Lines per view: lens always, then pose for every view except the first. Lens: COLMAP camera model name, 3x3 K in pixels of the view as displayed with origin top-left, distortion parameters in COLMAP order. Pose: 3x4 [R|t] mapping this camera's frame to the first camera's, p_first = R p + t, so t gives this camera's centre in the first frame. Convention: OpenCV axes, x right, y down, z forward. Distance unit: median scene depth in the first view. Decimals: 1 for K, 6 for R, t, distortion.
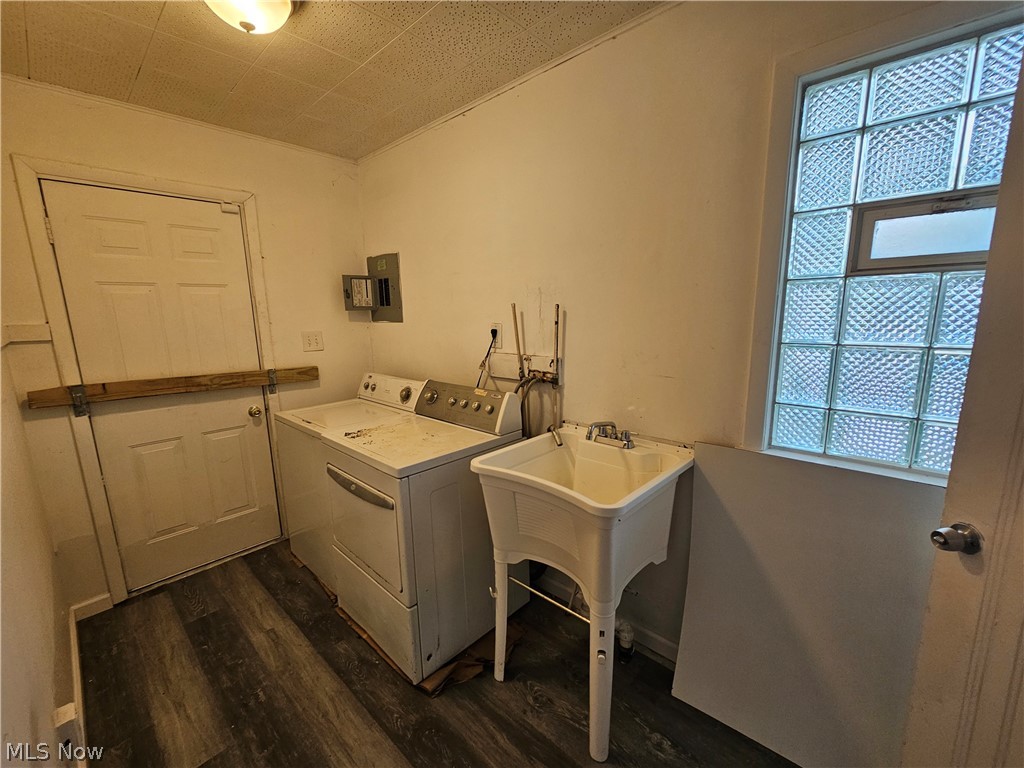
lens RADIAL K [[423.7, 0, 512.4], [0, 423.7, 386.4], [0, 0, 1]] dist [0.000310, 0.000276]
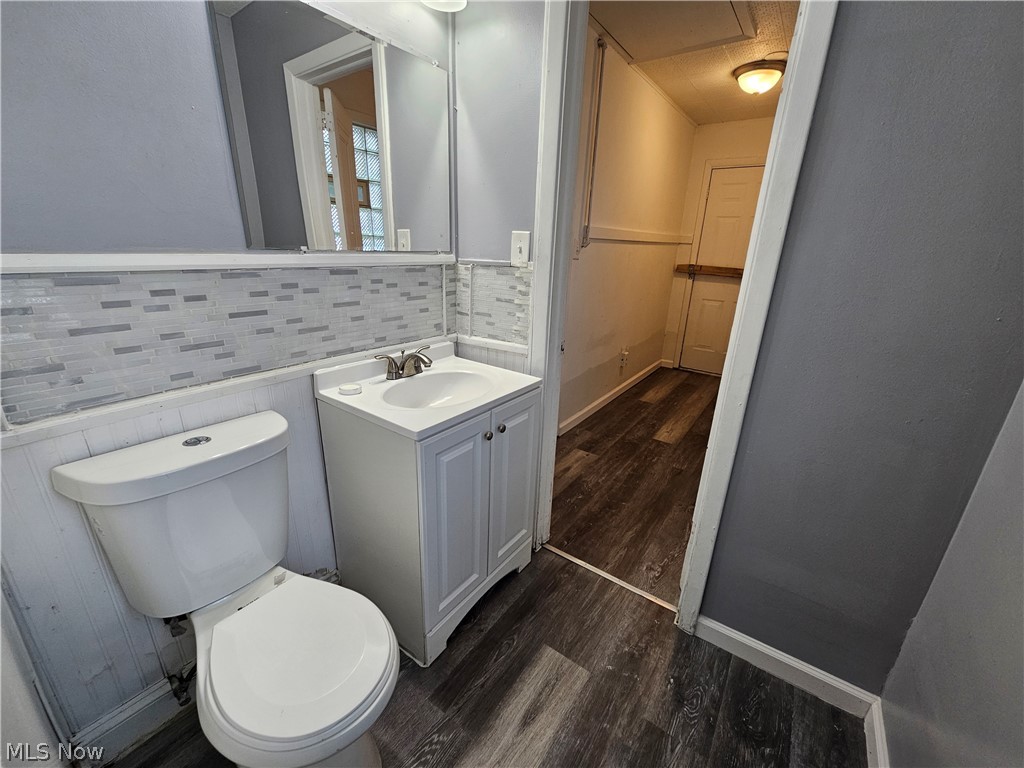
lens RADIAL K [[411.2, 0, 512.0], [0, 411.2, 384.0], [0, 0, 1]] dist [0.000079, 0.000039]
pose [[0.120315, 0.339583, -0.932849, 1.074081], [-0.218539, 0.925684, 0.308788, 0.116651], [0.968383, 0.166712, 0.185586, -0.221813]]
